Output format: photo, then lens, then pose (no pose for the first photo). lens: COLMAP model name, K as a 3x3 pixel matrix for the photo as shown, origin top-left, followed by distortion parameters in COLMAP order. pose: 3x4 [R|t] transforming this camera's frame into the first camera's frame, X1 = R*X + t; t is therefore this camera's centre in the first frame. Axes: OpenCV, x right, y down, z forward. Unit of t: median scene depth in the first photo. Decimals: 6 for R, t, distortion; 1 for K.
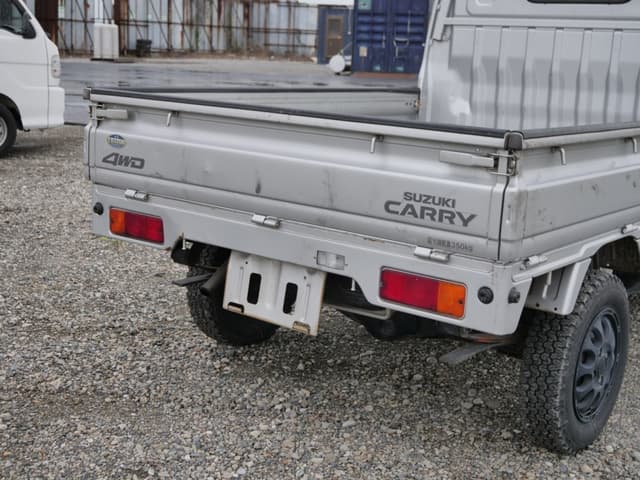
lens RADIAL K [[920.0, 0, 320.0], [0, 920.0, 240.0], [0, 0, 1]] dist [-0.007712, 0.074210]
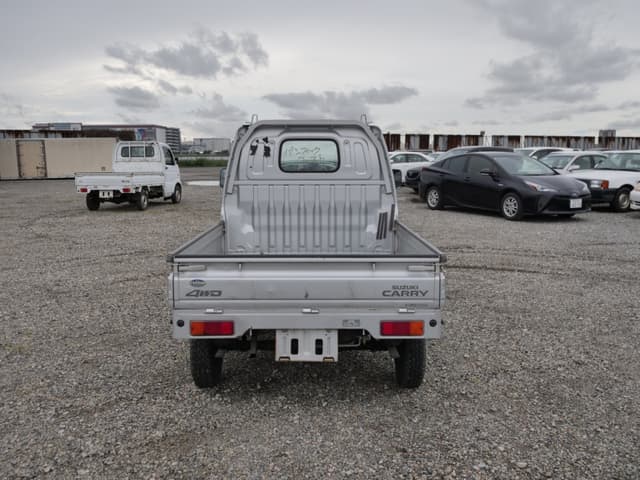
lens RADIAL K [[629.4, 0, 320.0], [0, 629.4, 240.0], [0, 0, 1]] dist [-0.005020, 0.004602]
pose [[0.783060, -0.128204, 0.608589, -0.757325], [0.164646, 0.986344, -0.004066, -0.144920], [-0.599757, 0.103386, 0.793475, -0.102231]]
